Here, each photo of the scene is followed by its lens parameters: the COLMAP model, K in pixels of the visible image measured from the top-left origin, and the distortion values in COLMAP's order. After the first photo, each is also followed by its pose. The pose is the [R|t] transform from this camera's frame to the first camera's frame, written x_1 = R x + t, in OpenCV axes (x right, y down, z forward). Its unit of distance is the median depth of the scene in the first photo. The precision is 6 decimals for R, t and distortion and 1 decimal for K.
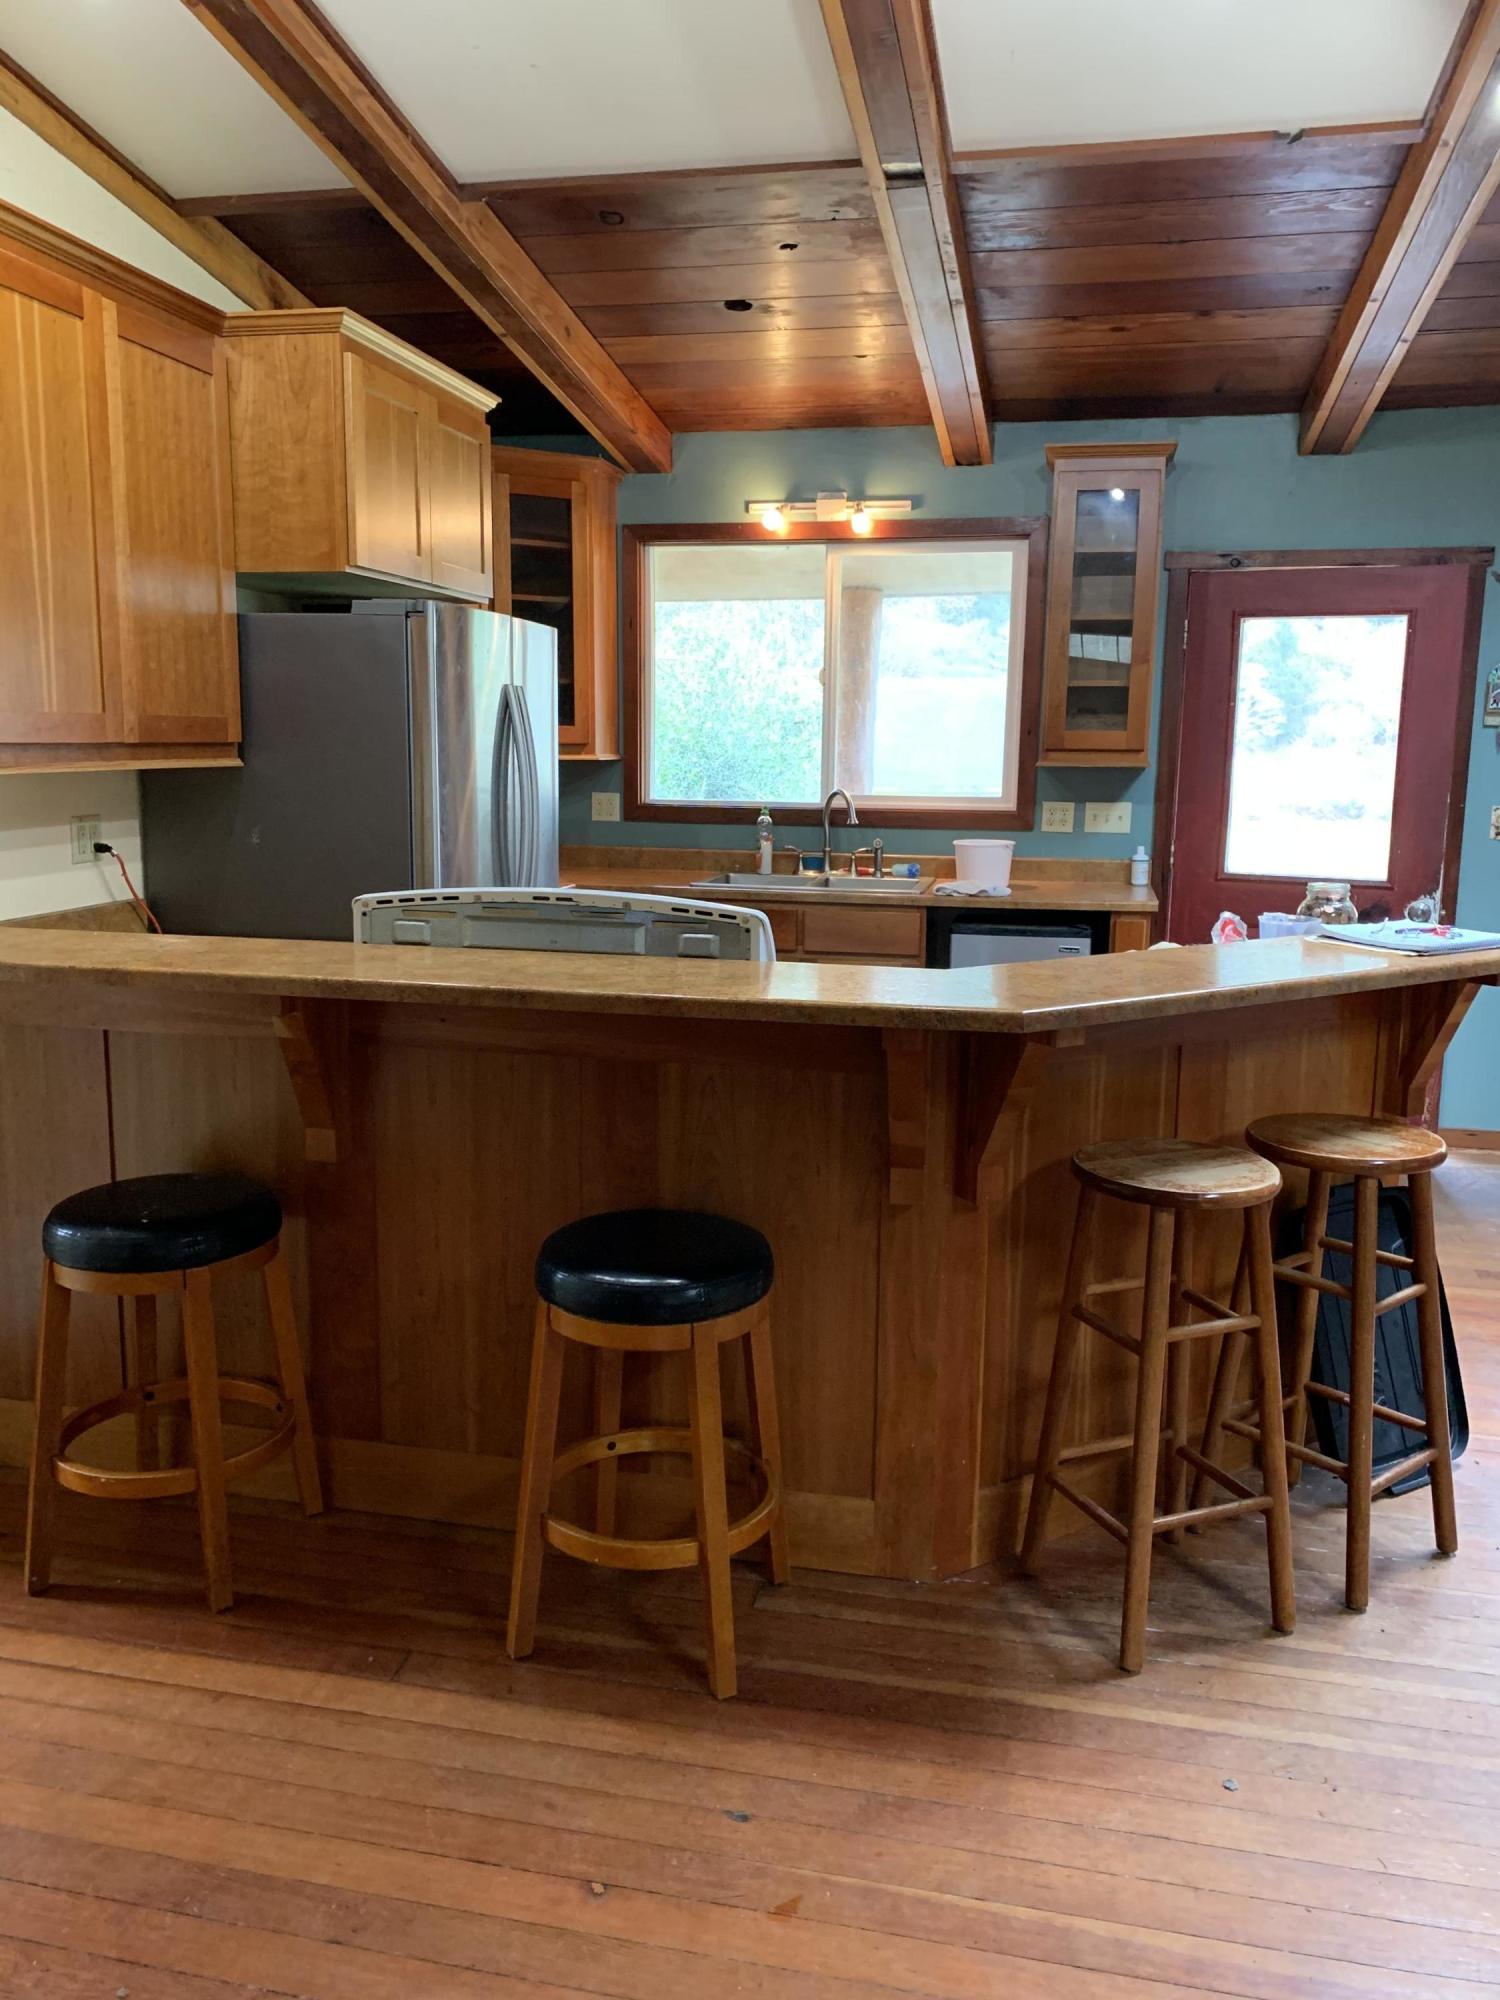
lens RADIAL K [[1537.4, 0, 742.5], [0, 1537.4, 997.8], [0, 0, 1]] dist [0.037497, -0.037587]
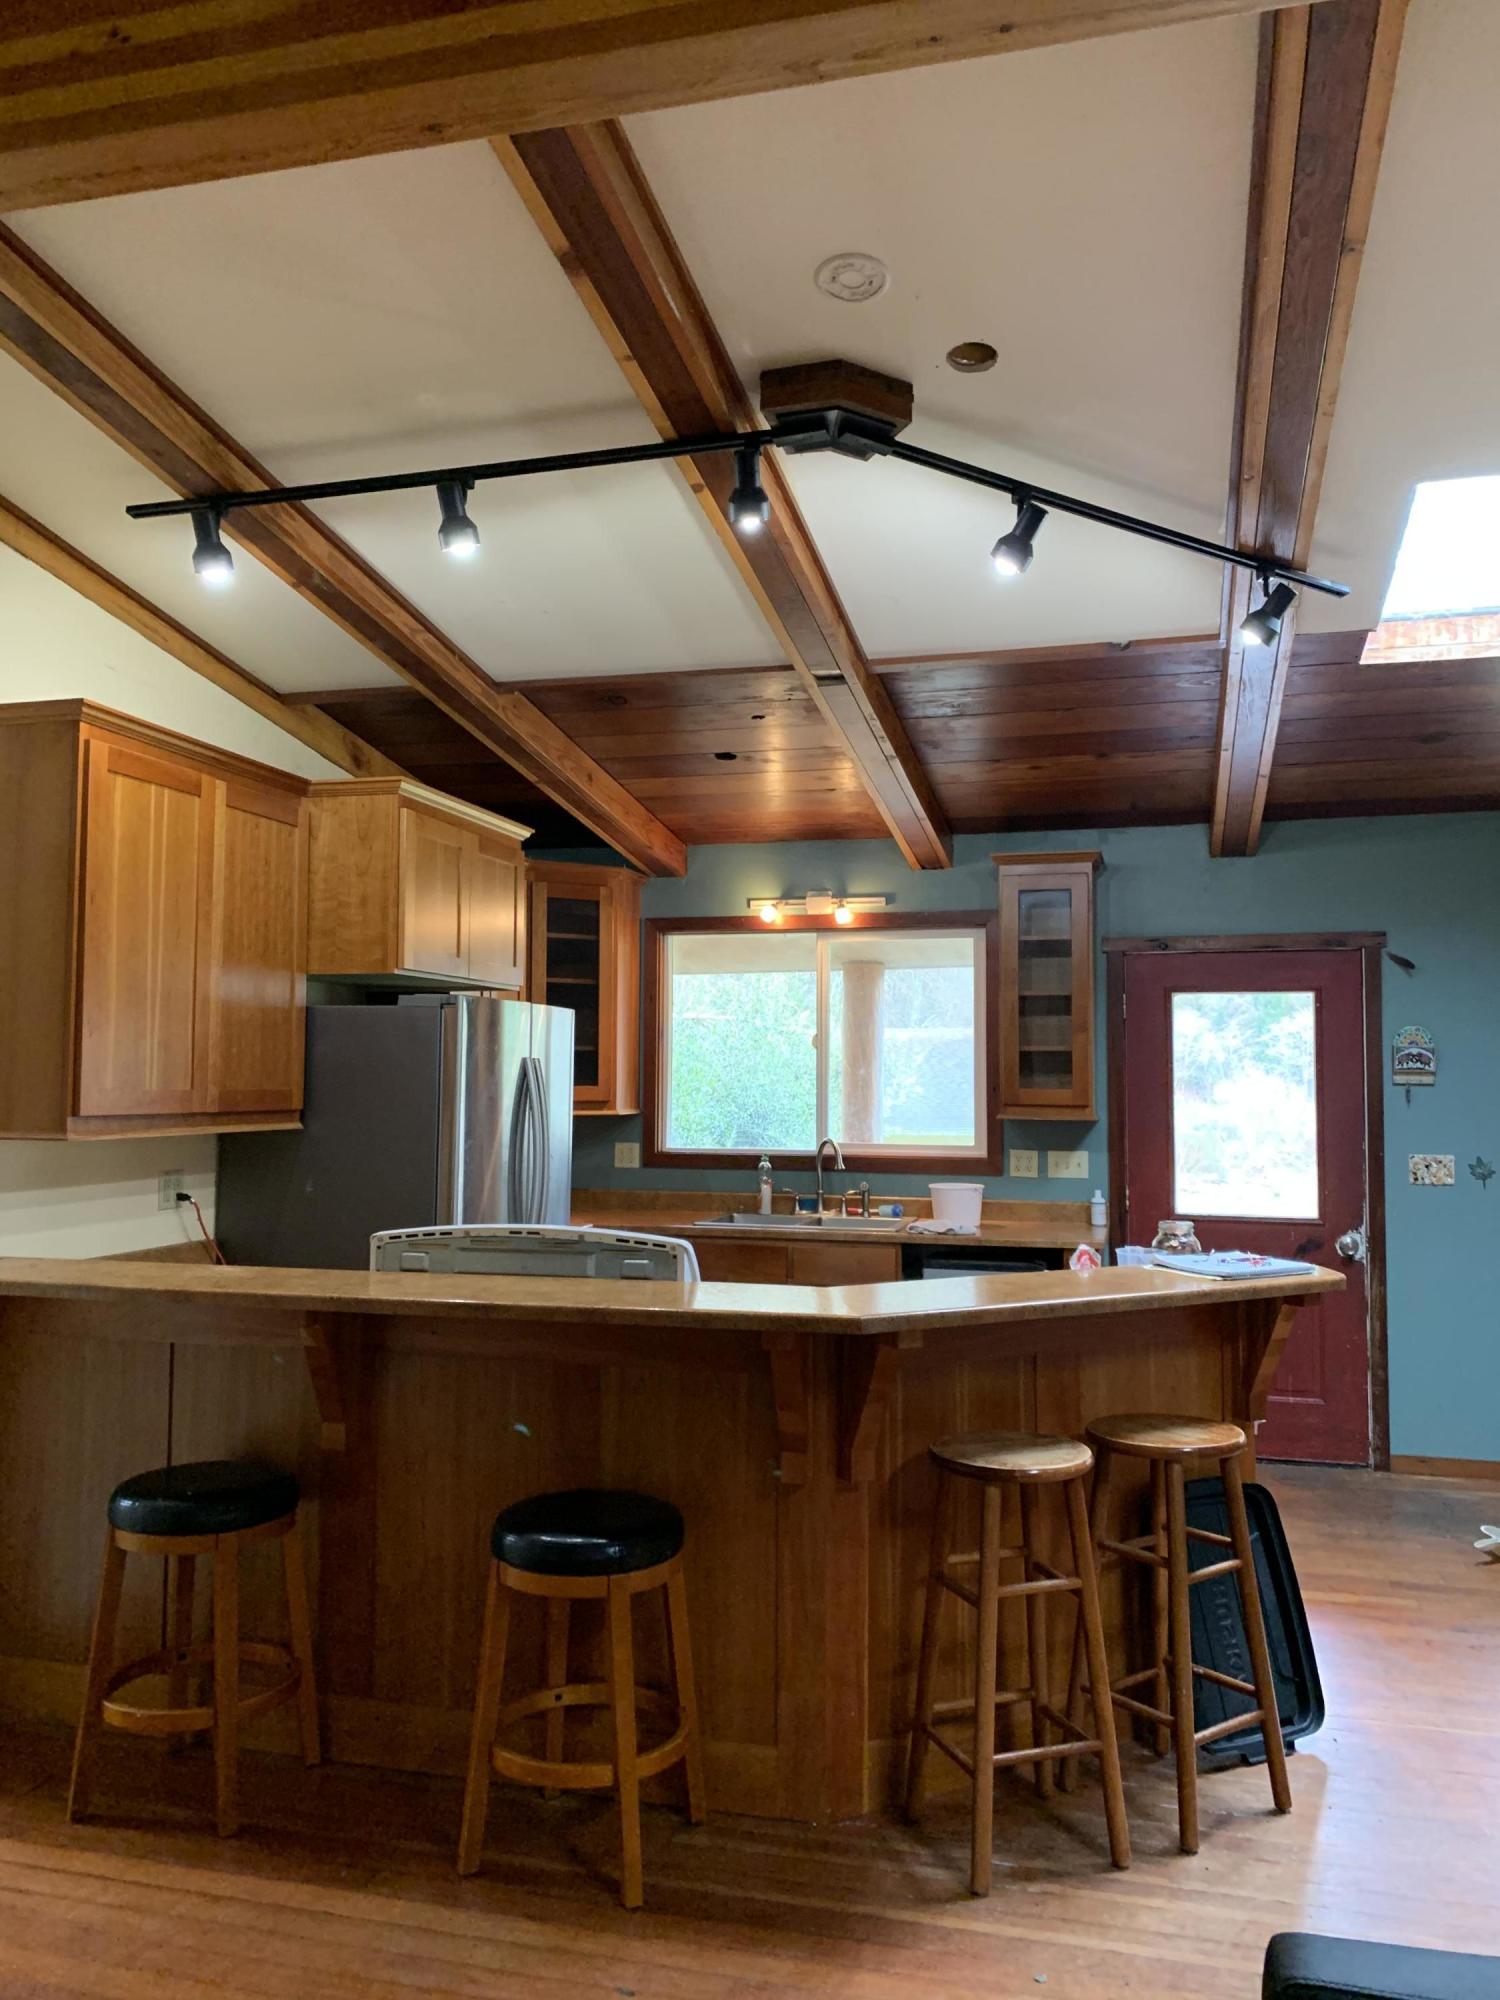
lens RADIAL K [[1537.4, 0, 753.5], [0, 1537.4, 1016.1], [0, 0, 1]] dist [0.037497, -0.037587]
pose [[0.998924, -0.008603, -0.045577, 0.100684], [-0.001077, 0.978079, -0.208231, 0.019390], [0.046370, 0.208056, 0.977017, -0.219459]]
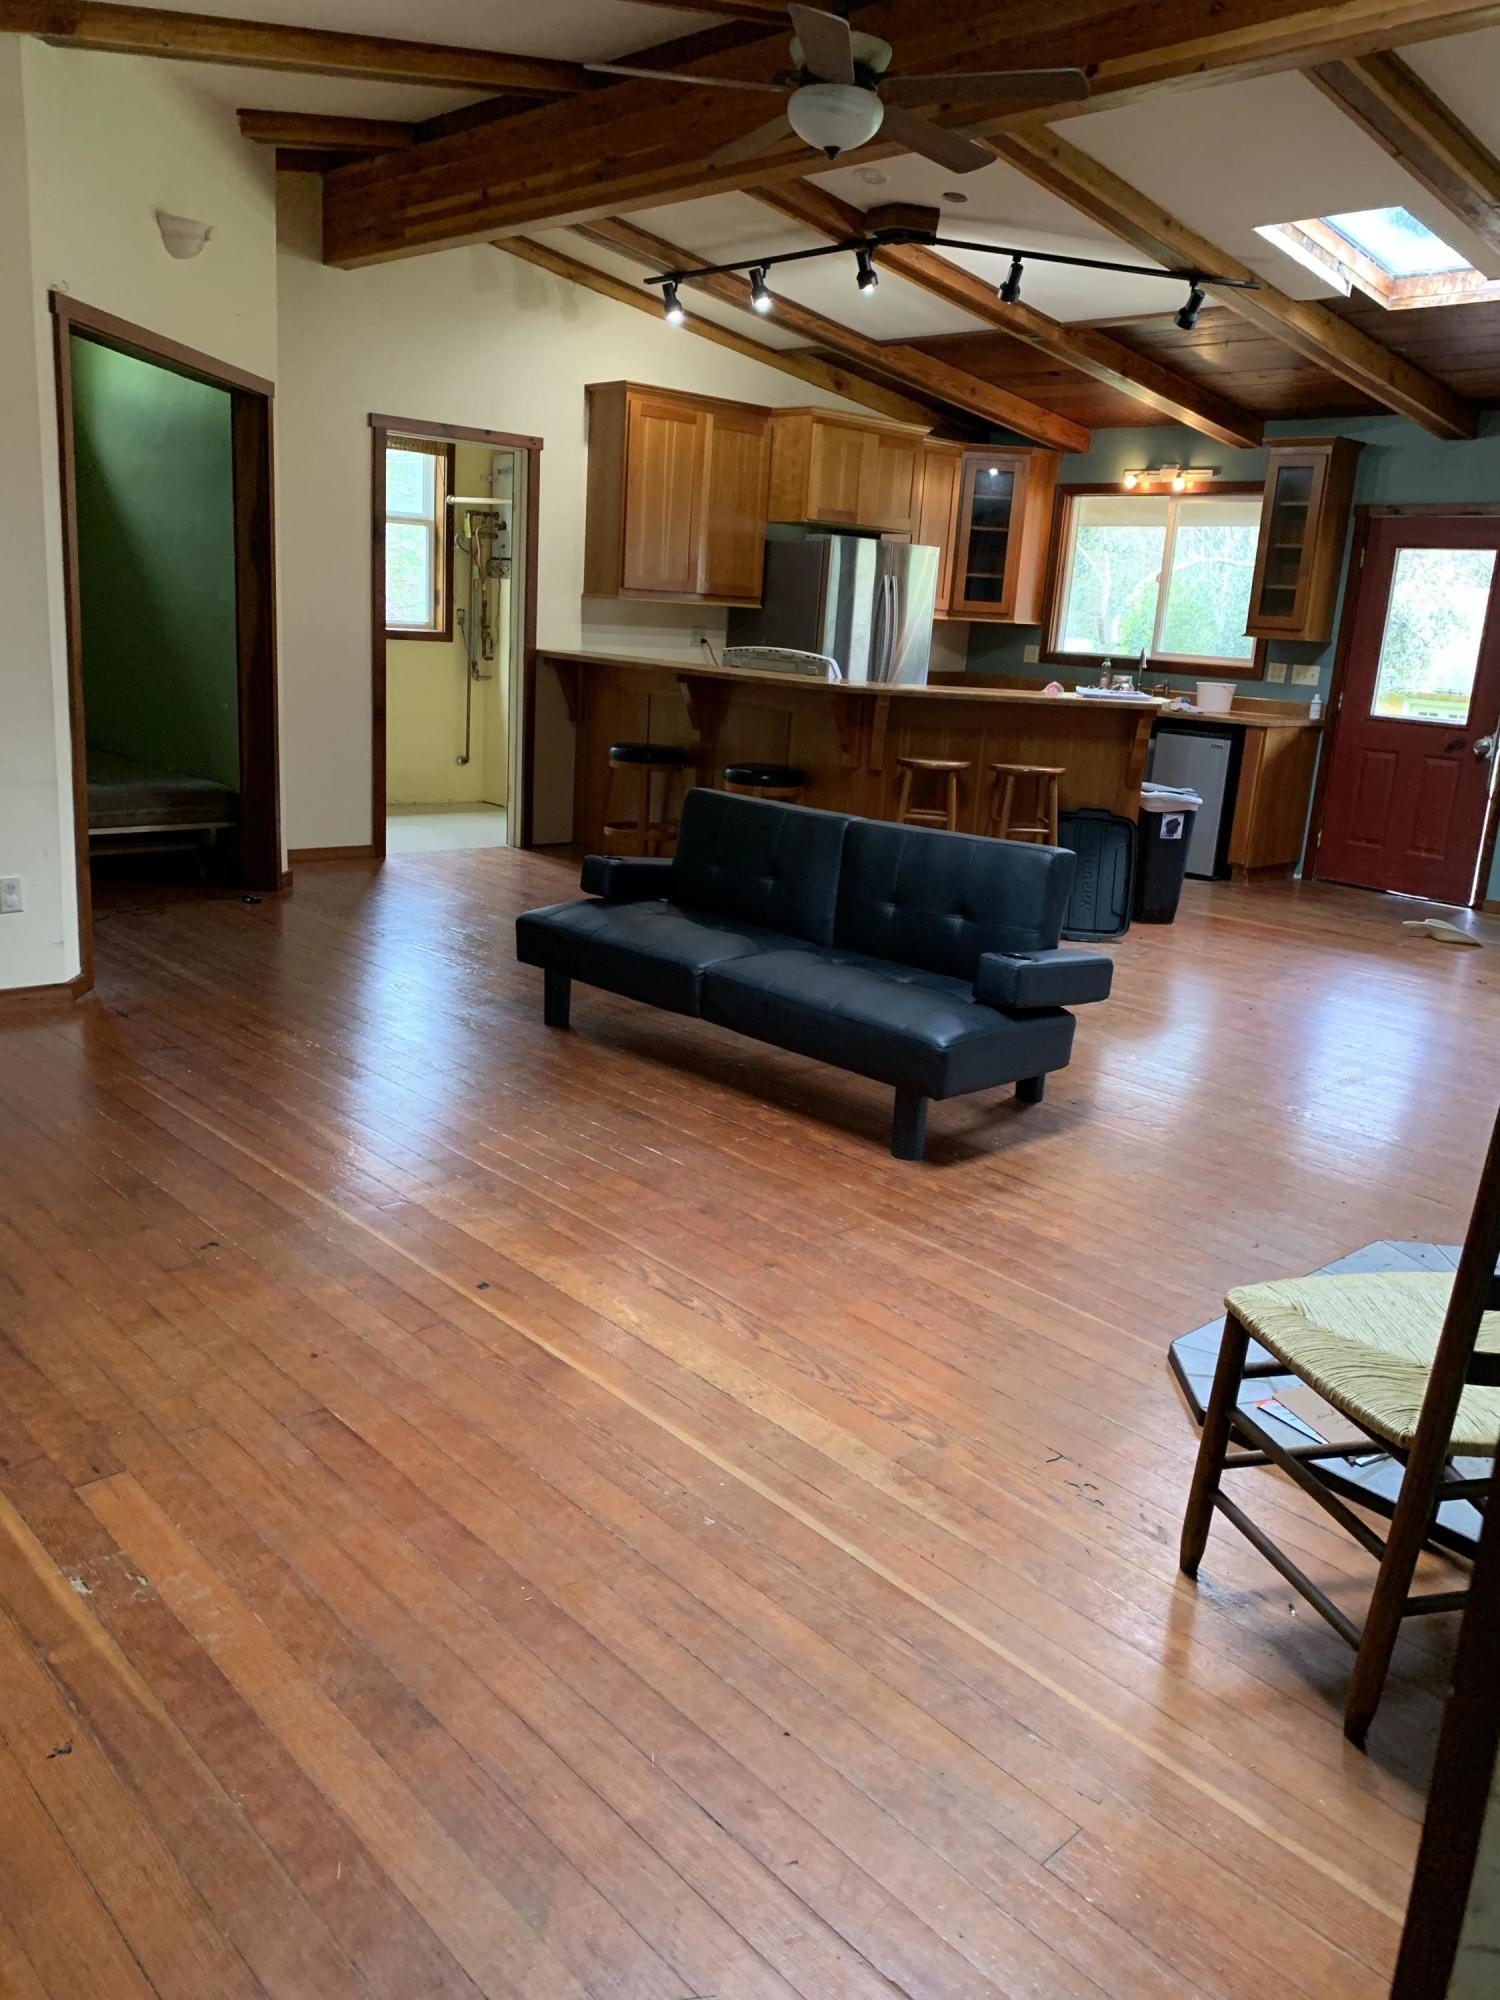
lens RADIAL K [[1537.4, 0, 741.3], [0, 1537.4, 1003.6], [0, 0, 1]] dist [0.037497, -0.037587]
pose [[0.819684, 0.180669, -0.543578, 1.140730], [-0.146154, 0.983513, 0.106498, 0.213546], [0.553857, -0.007849, 0.832575, -1.045784]]
